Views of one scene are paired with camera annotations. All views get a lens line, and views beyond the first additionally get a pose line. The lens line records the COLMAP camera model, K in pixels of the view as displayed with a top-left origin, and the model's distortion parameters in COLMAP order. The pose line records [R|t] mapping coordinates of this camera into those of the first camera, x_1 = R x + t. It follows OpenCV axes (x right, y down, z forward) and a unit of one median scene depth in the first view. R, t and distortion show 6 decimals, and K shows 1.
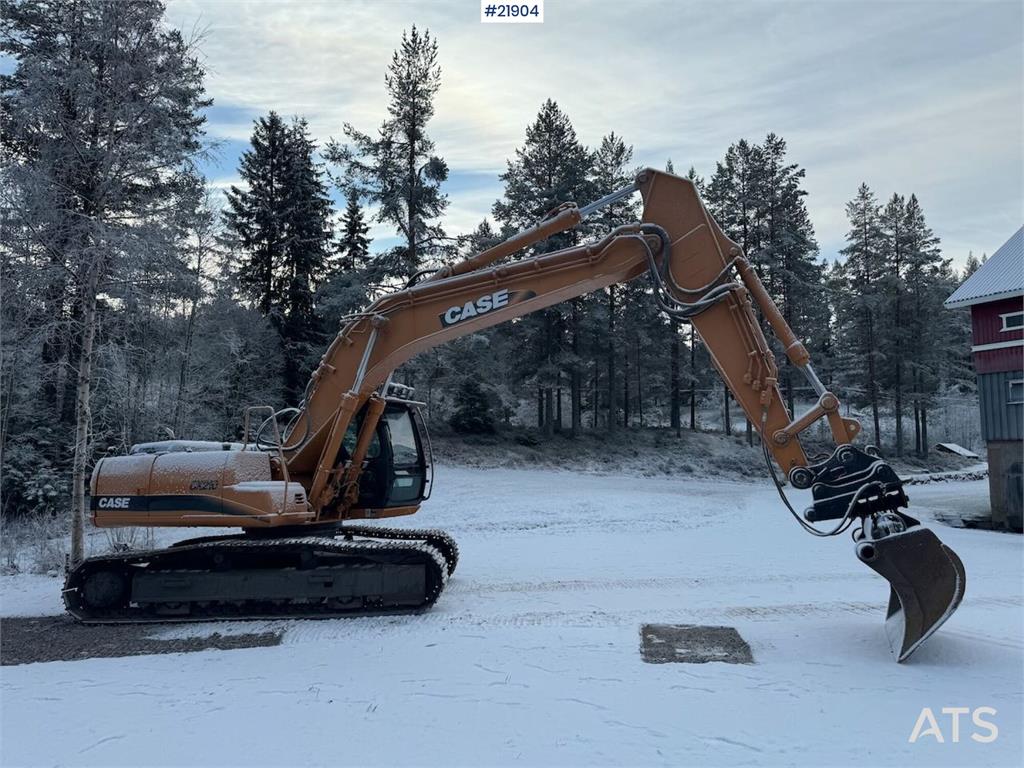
lens RADIAL K [[713.0, 0, 511.4], [0, 713.0, 380.3], [0, 0, 1]] dist [0.061705, -0.062967]
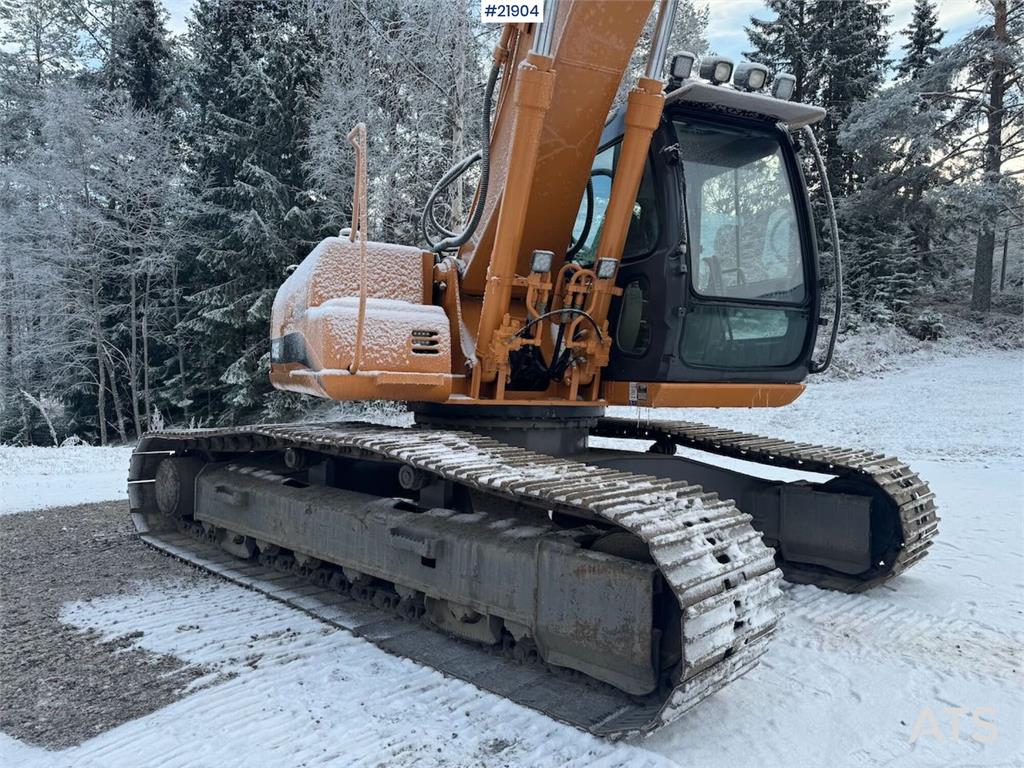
lens RADIAL K [[728.1, 0, 515.0], [0, 728.1, 369.4], [0, 0, 1]] dist [0.009505, 0.000849]
pose [[0.725655, 0.032718, -0.687281, 0.014713], [0.054451, 0.993005, 0.104764, 0.059730], [0.685901, -0.113446, 0.718797, 0.312191]]
